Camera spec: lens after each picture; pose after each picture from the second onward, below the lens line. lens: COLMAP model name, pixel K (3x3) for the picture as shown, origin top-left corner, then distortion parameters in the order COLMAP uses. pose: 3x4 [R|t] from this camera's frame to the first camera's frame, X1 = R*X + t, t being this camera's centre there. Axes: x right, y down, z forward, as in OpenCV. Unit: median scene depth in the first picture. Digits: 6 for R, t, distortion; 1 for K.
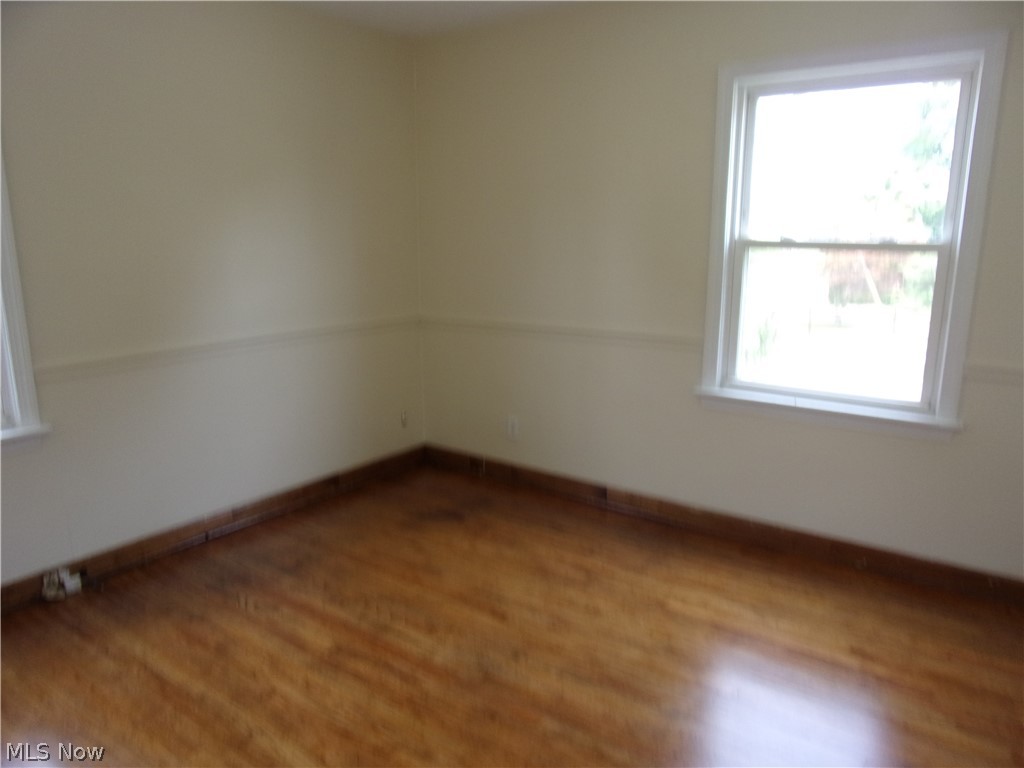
lens RADIAL K [[735.0, 0, 509.6], [0, 735.0, 385.7], [0, 0, 1]] dist [-0.060959, 0.037914]
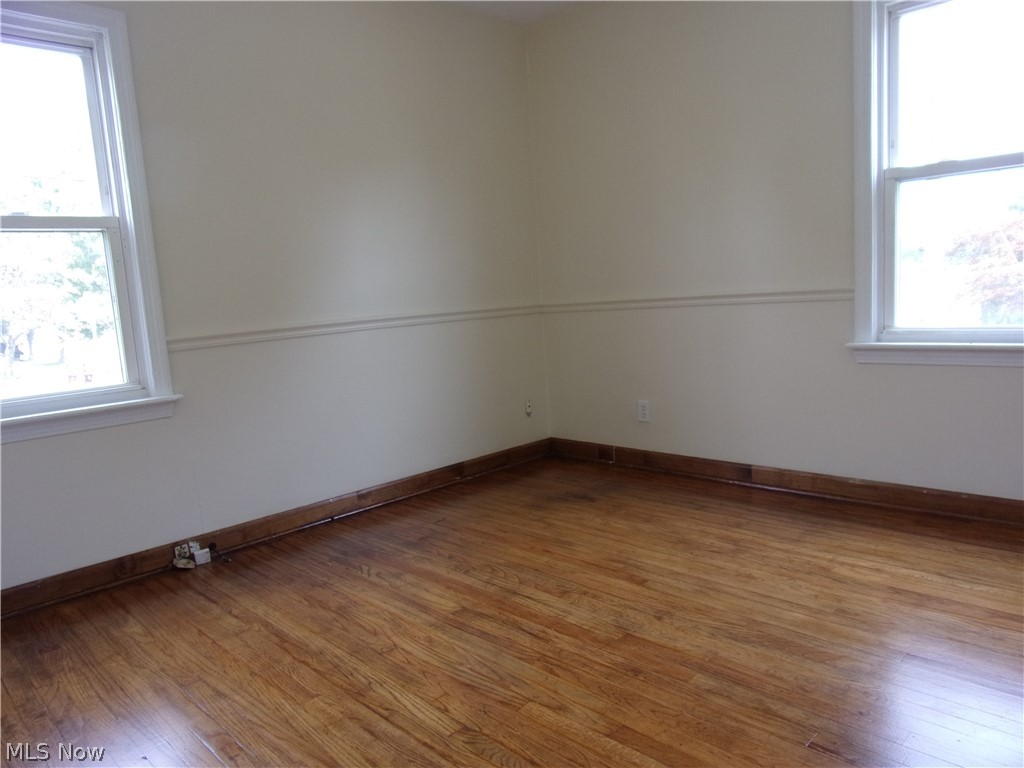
lens RADIAL K [[735.0, 0, 511.2], [0, 735.0, 386.8], [0, 0, 1]] dist [-0.060959, 0.037914]
pose [[0.985538, -0.039991, -0.164669, -0.010383], [0.027356, 0.996555, -0.078296, 0.138619], [0.167233, 0.072659, 0.983236, 0.070573]]
